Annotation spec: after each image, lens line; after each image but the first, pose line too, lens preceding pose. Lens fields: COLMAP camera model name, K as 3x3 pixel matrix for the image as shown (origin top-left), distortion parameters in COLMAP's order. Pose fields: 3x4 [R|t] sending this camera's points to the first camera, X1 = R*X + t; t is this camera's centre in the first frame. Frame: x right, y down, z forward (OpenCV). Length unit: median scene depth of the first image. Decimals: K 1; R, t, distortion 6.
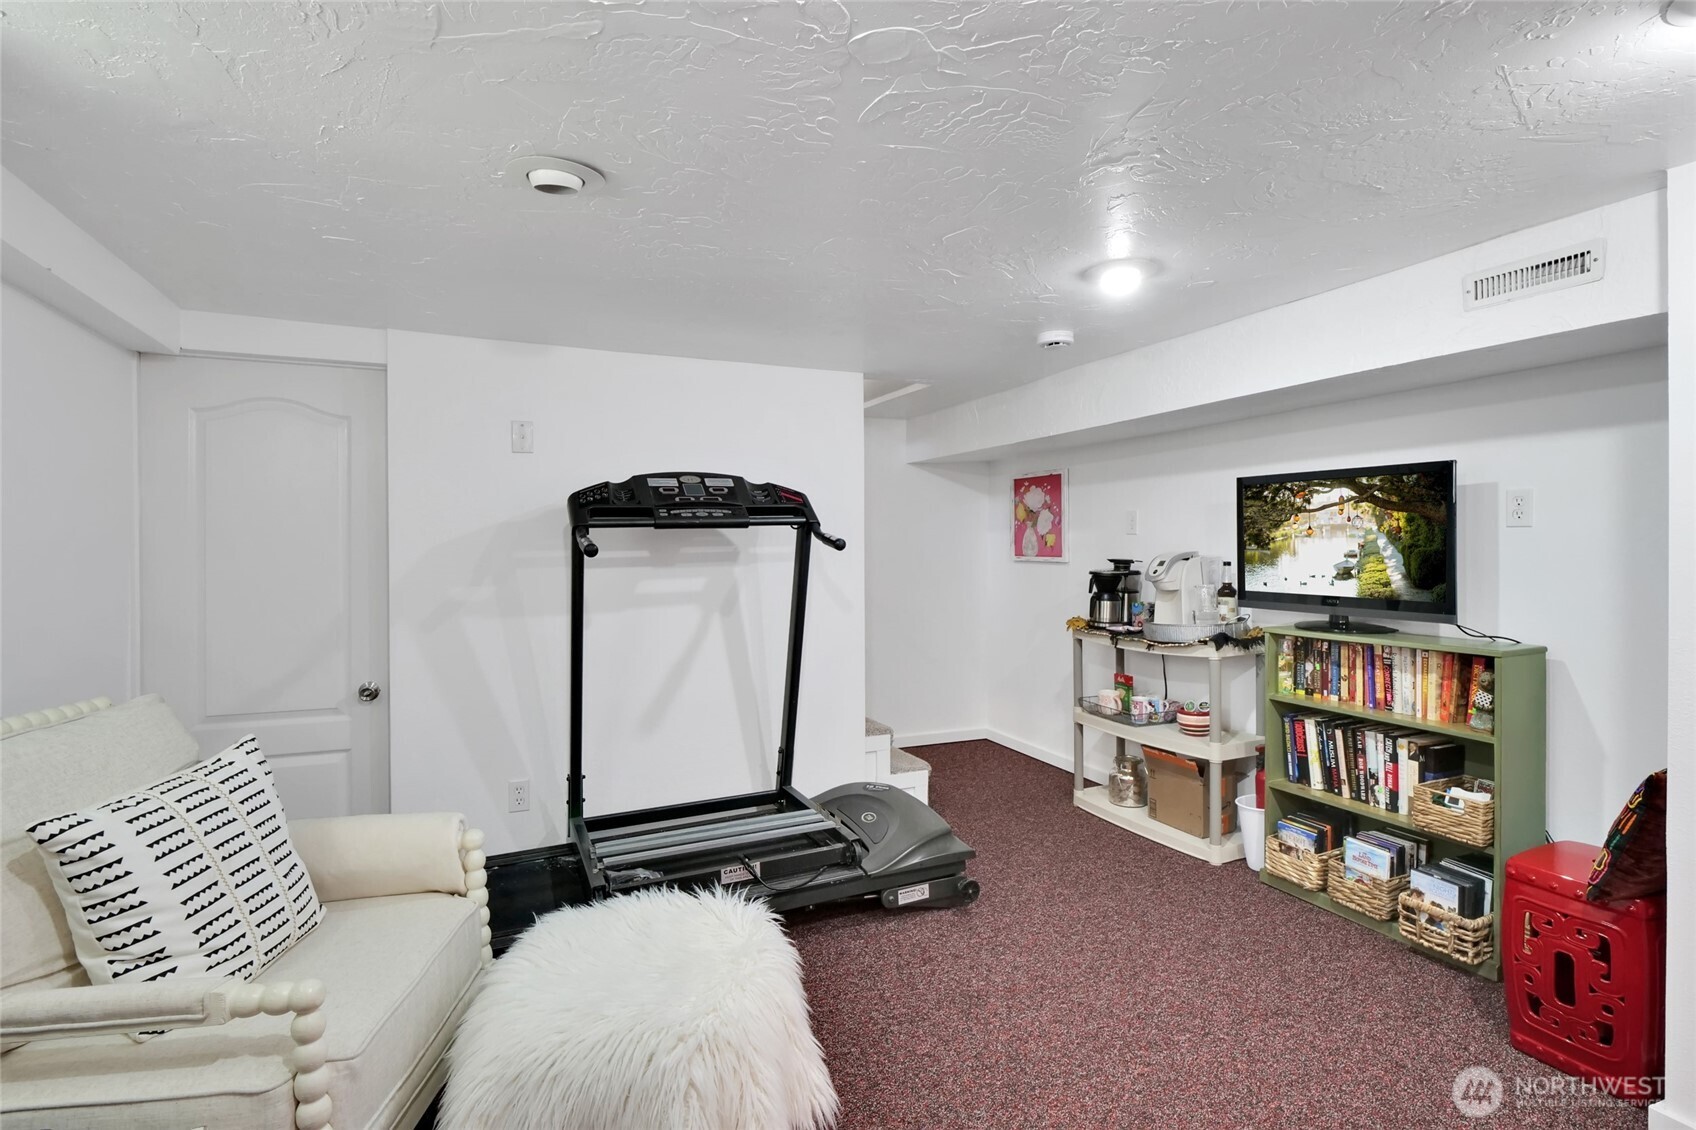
lens RADIAL K [[824.0, 0, 846.3], [0, 824.0, 555.4], [0, 0, 1]] dist [0.000193, 0.000193]
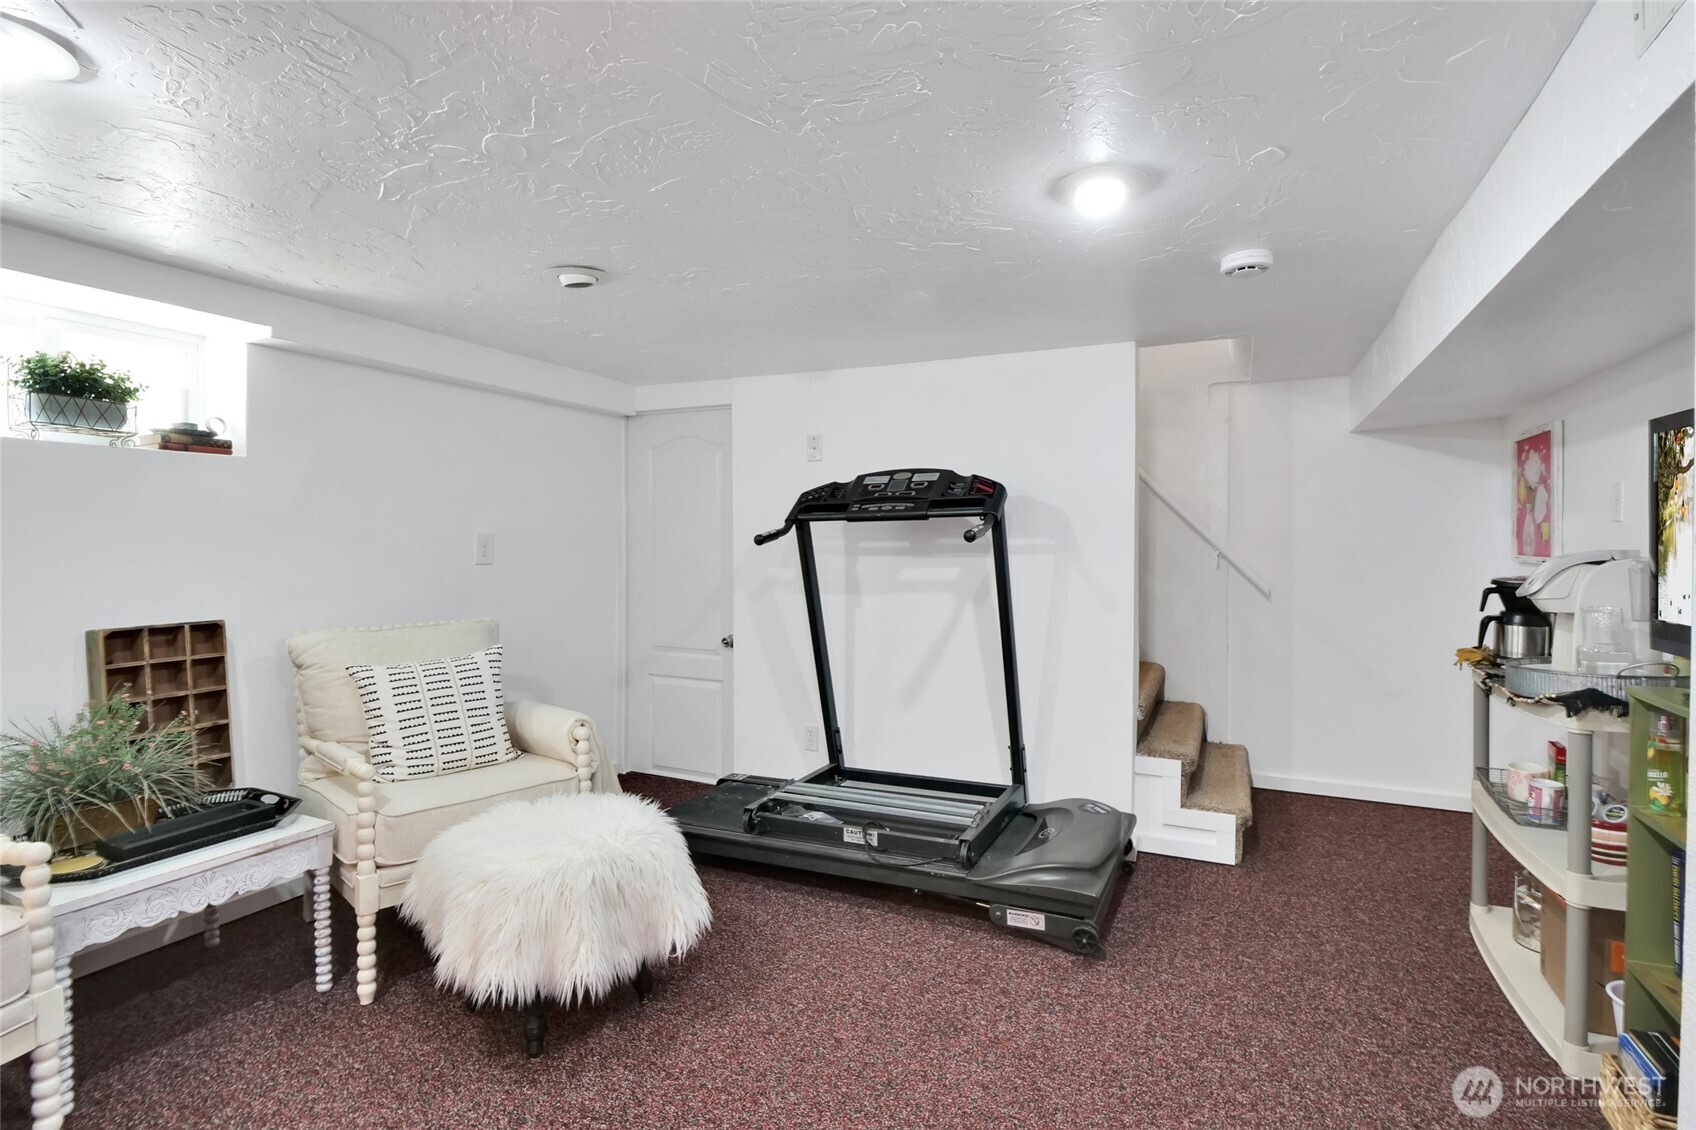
lens RADIAL K [[824.0, 0, 850.0], [0, 824.0, 557.0], [0, 0, 1]] dist [0.000193, 0.000193]
pose [[0.656322, 0.021728, -0.754168, 0.600570], [-0.013113, 0.999763, 0.017393, -0.003333], [0.754367, -0.001526, 0.656451, 0.242249]]
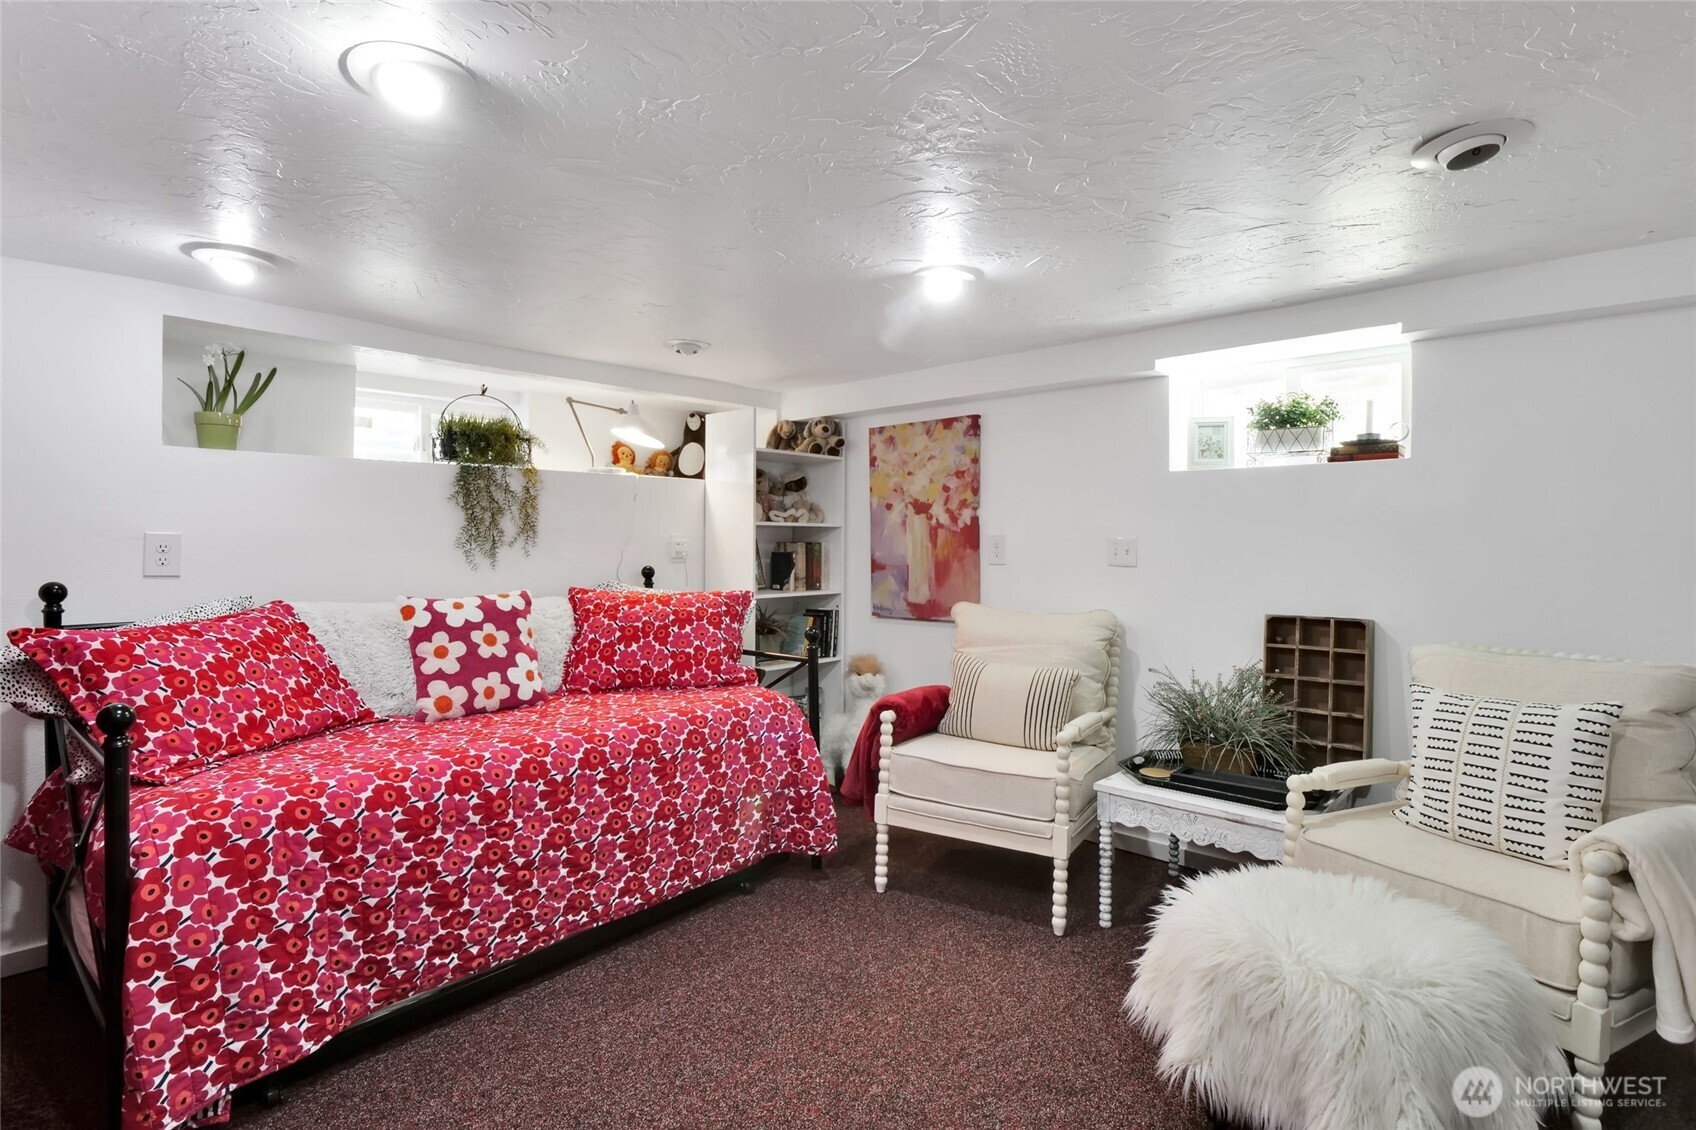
lens RADIAL K [[824.0, 0, 846.2], [0, 824.0, 562.2], [0, 0, 1]] dist [0.000193, 0.000193]
pose [[-0.907229, 0.016121, -0.420327, 0.404989], [0.001840, 0.999408, 0.034359, -0.007811], [0.420632, 0.030398, -0.906722, 0.896411]]
